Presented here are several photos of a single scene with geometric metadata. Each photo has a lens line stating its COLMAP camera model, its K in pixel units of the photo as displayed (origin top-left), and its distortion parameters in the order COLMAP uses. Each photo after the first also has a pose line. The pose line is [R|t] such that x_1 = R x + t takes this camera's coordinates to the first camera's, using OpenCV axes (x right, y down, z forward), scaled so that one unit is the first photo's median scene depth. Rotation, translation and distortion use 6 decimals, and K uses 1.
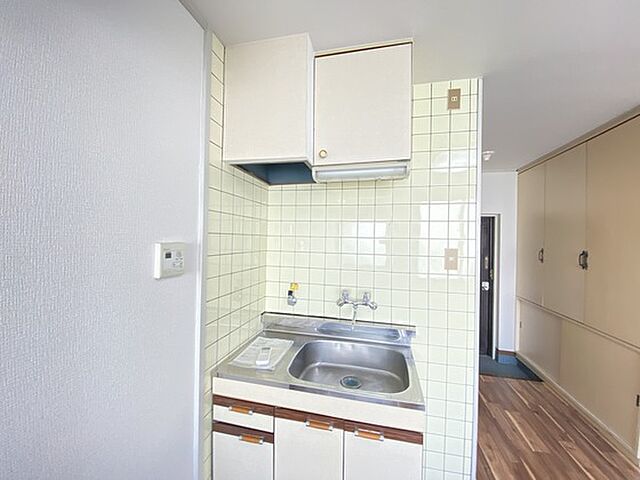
lens RADIAL K [[261.7, 0, 320.1], [0, 261.7, 236.8], [0, 0, 1]] dist [-0.014443, -0.003216]
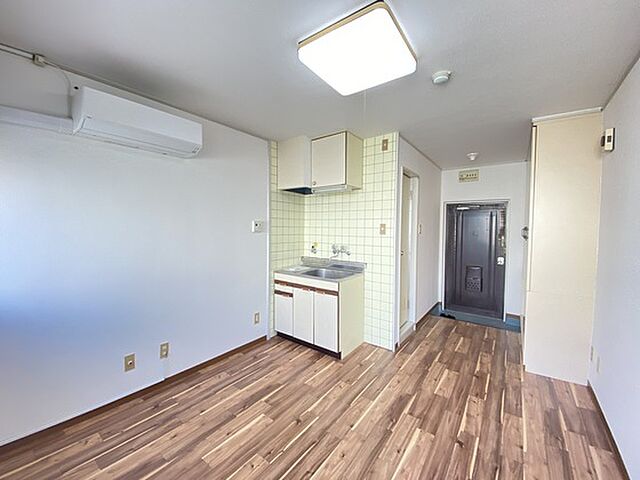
lens RADIAL K [[261.7, 0, 309.3], [0, 261.7, 236.9], [0, 0, 1]] dist [-0.014443, -0.003216]
pose [[0.907135, 0.005598, -0.420803, 0.946670], [0.012047, 0.999156, 0.039260, 0.070418], [0.420668, -0.040684, 0.906302, -1.142062]]
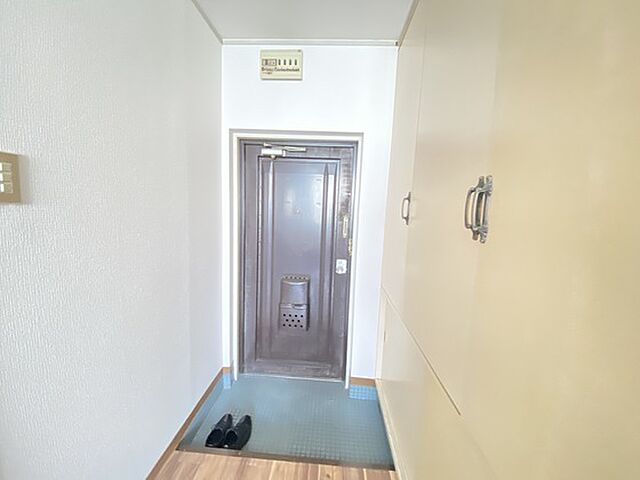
lens RADIAL K [[261.7, 0, 320.2], [0, 261.7, 236.2], [0, 0, 1]] dist [-0.014443, -0.003216]
pose [[0.982763, 0.002710, 0.184851, 1.324340], [-0.025102, 0.992589, 0.118903, 0.148382], [-0.183159, -0.121494, 0.975547, 1.235107]]
